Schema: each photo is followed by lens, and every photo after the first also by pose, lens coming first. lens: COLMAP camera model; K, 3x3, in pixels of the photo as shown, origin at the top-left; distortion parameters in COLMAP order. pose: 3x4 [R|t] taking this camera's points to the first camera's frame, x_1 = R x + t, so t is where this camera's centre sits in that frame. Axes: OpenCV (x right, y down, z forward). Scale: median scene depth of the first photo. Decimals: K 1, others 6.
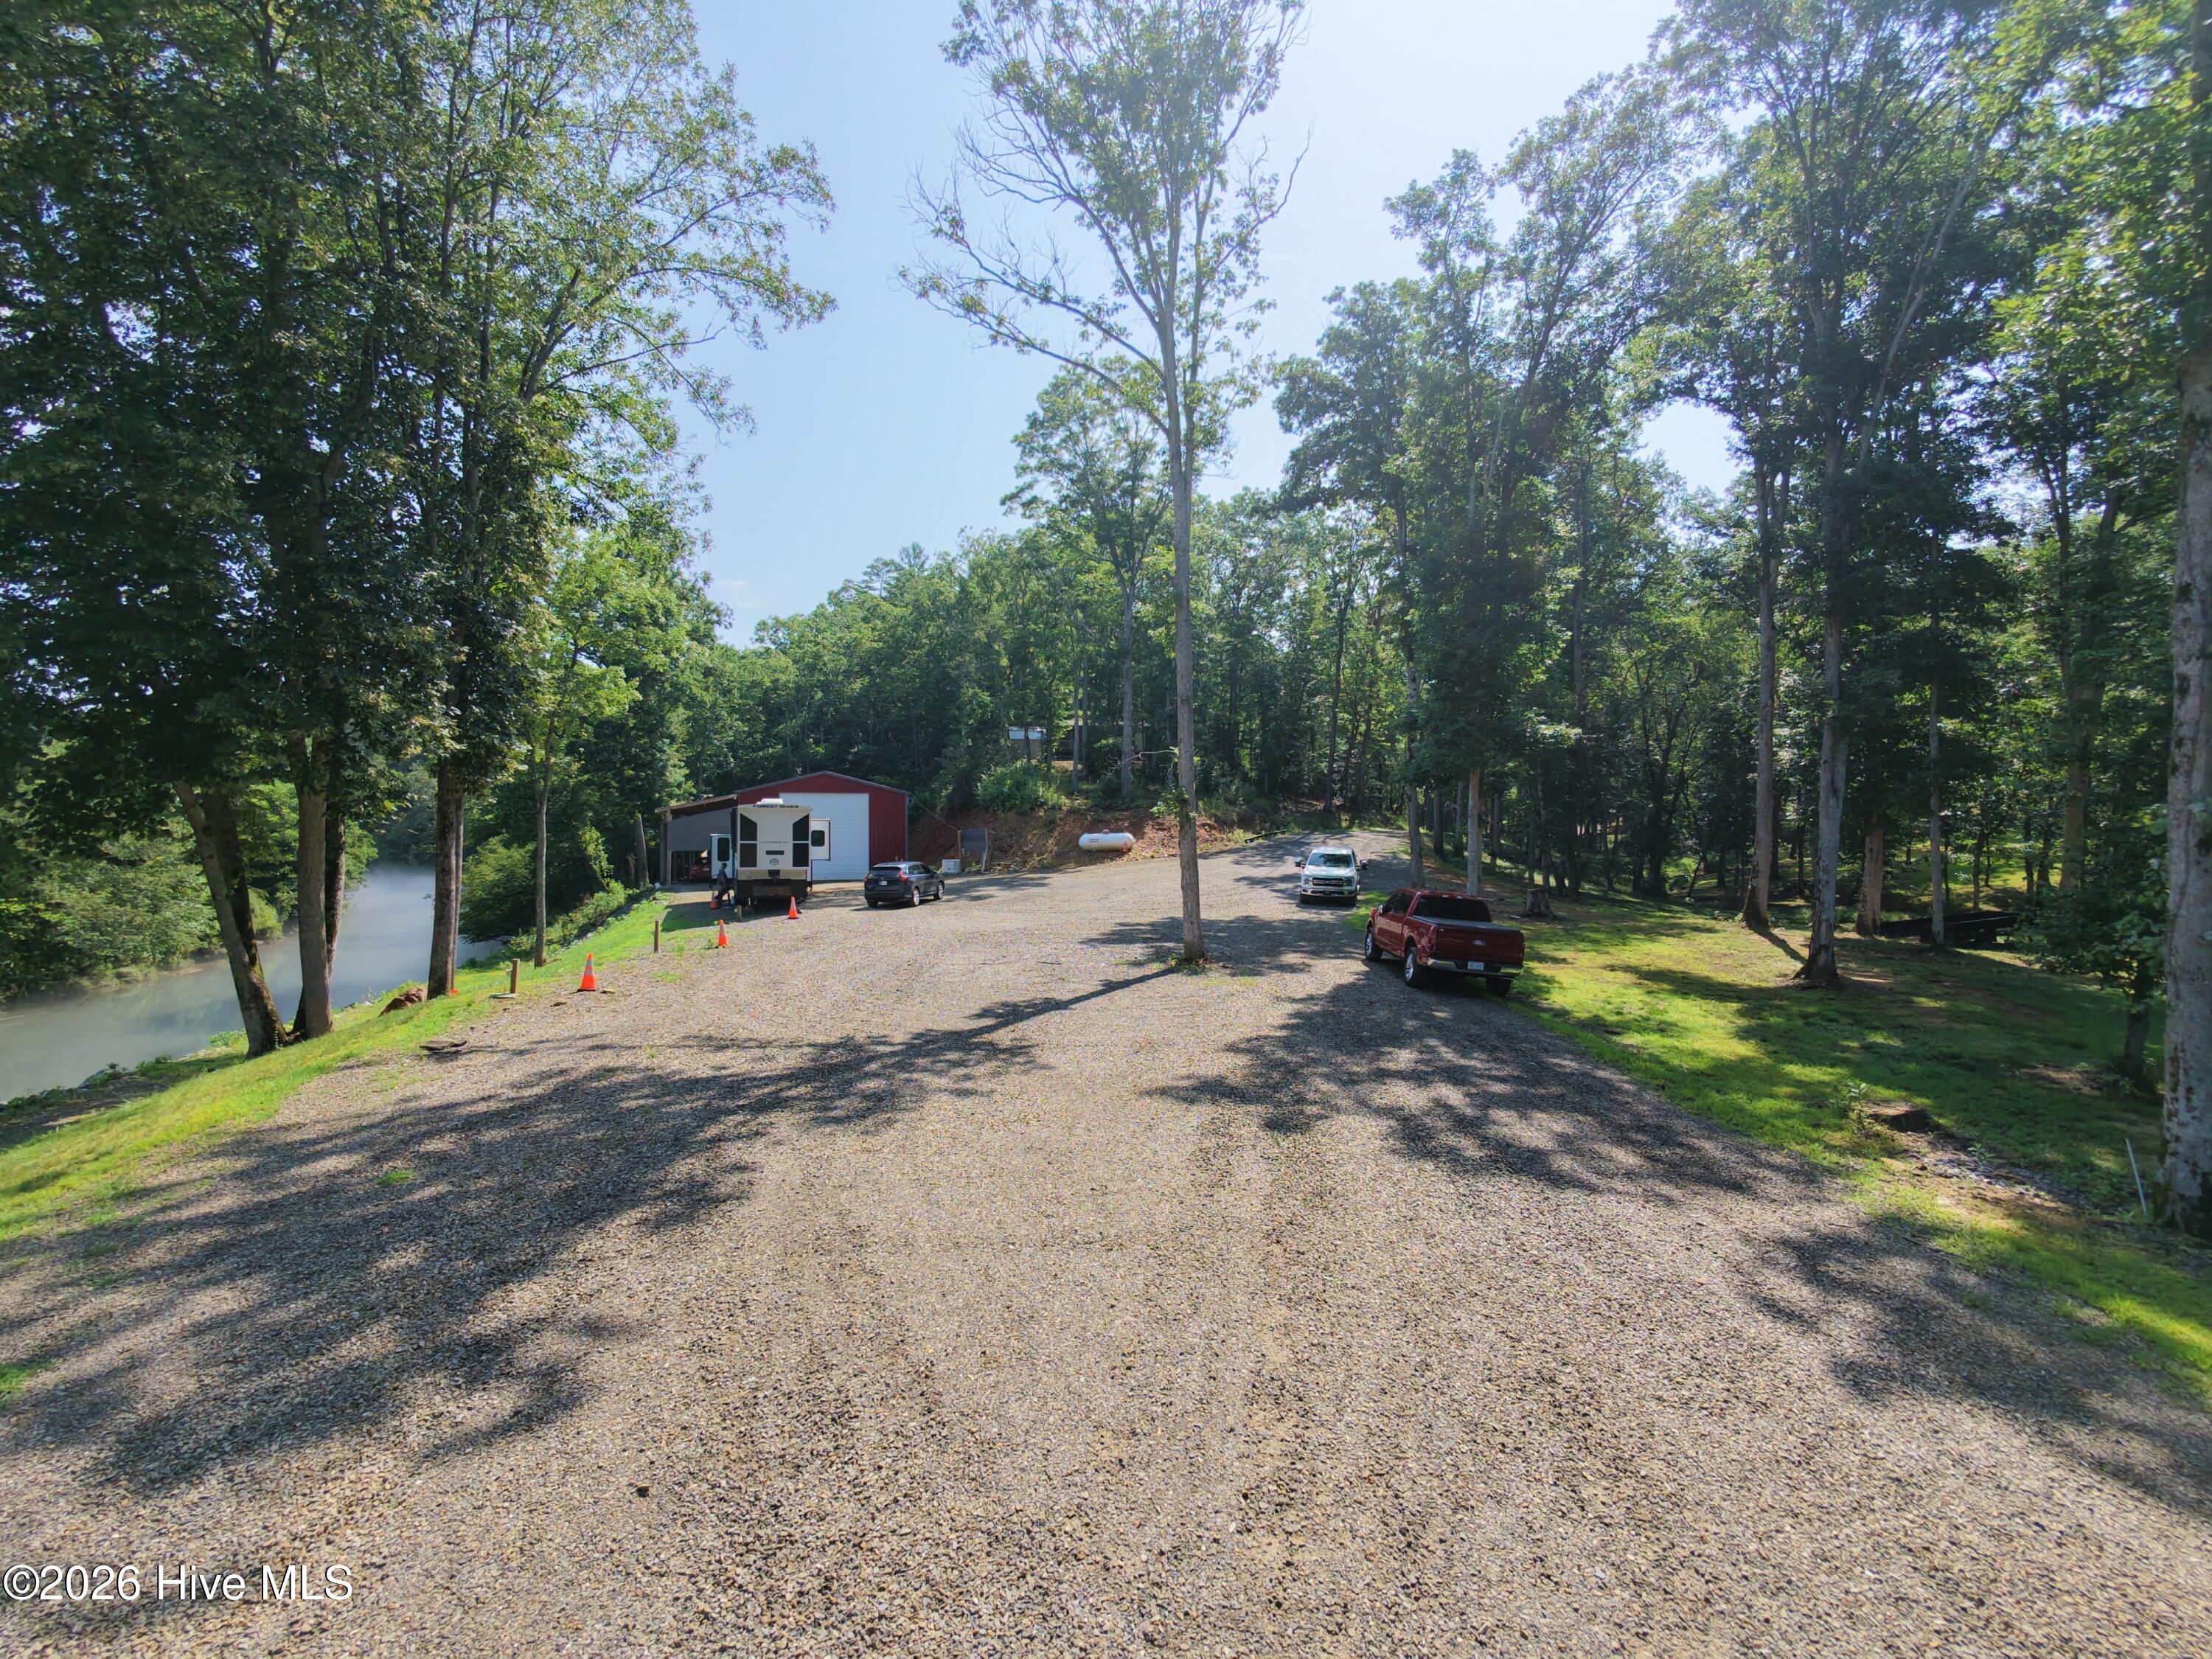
lens RADIAL K [[1061.9, 0, 1102.5], [0, 1061.9, 829.8], [0, 0, 1]] dist [-0.002103, 0.004051]
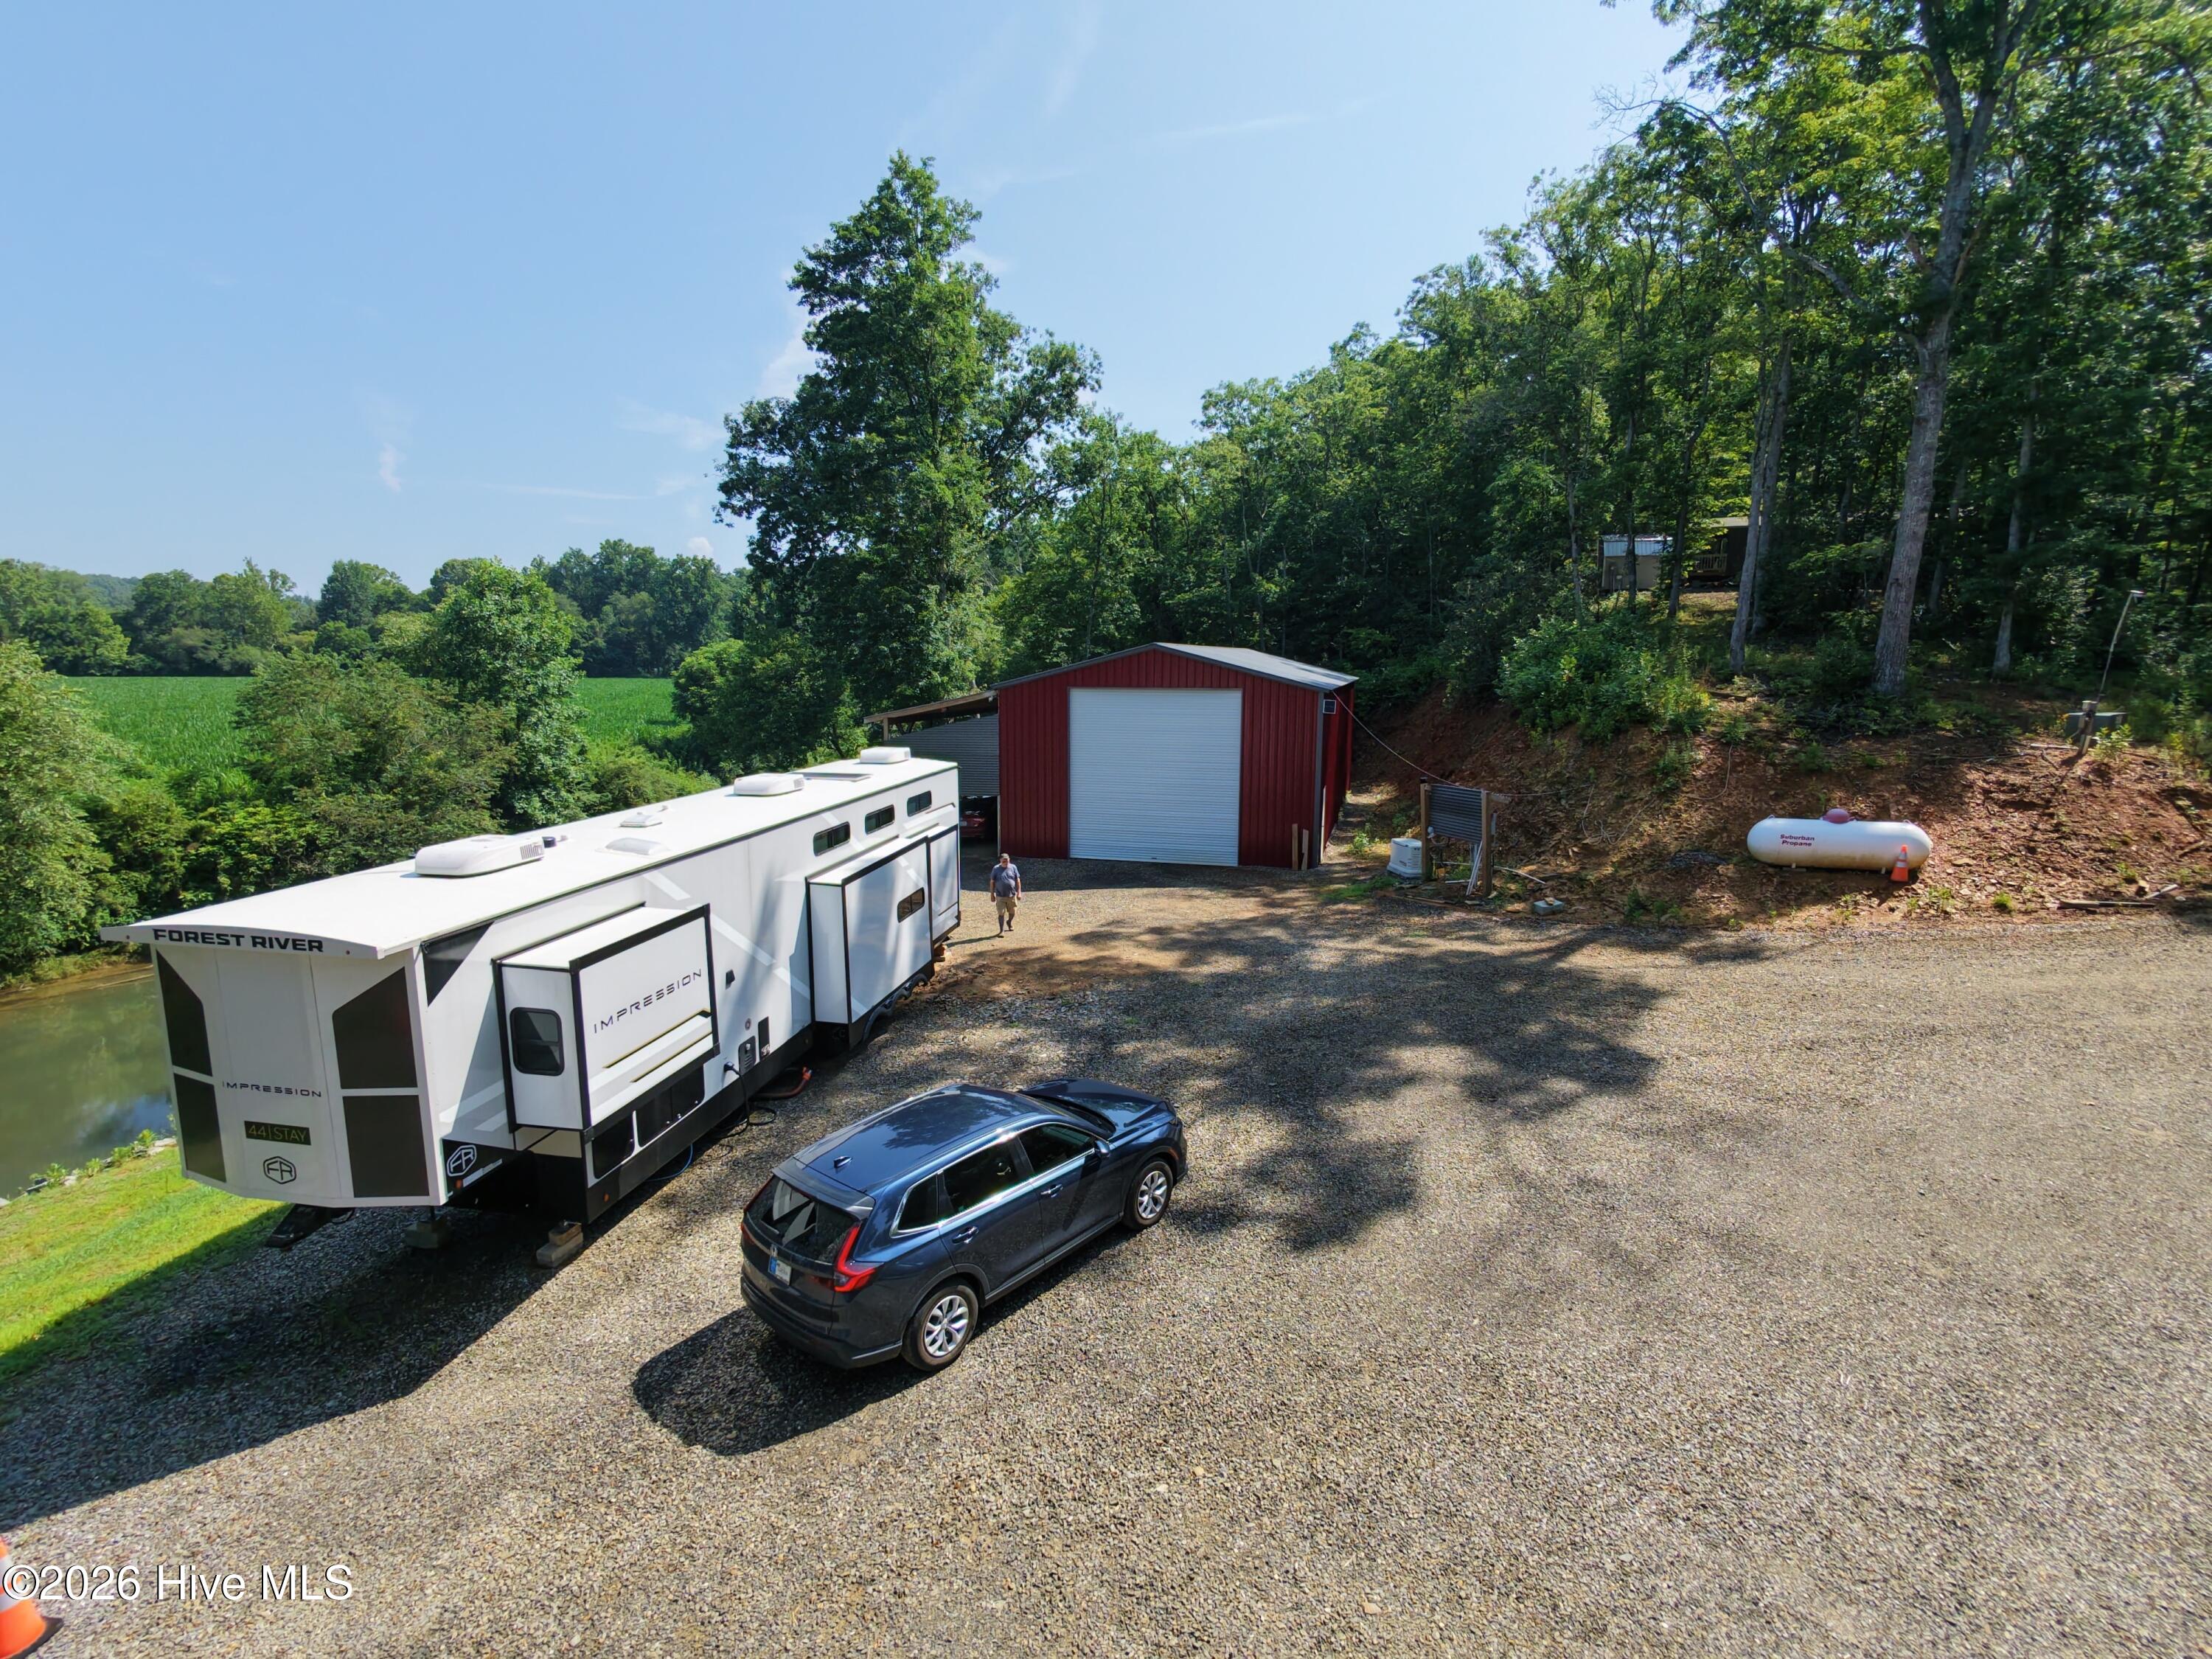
lens RADIAL K [[1061.9, 0, 1102.5], [0, 1061.9, 829.8], [0, 0, 1]] dist [-0.002103, 0.004051]
pose [[0.860245, 0.081476, -0.503329, -0.021031], [0.000075, 0.987130, 0.159918, -0.034973], [0.509881, -0.137607, 0.849168, 0.402618]]
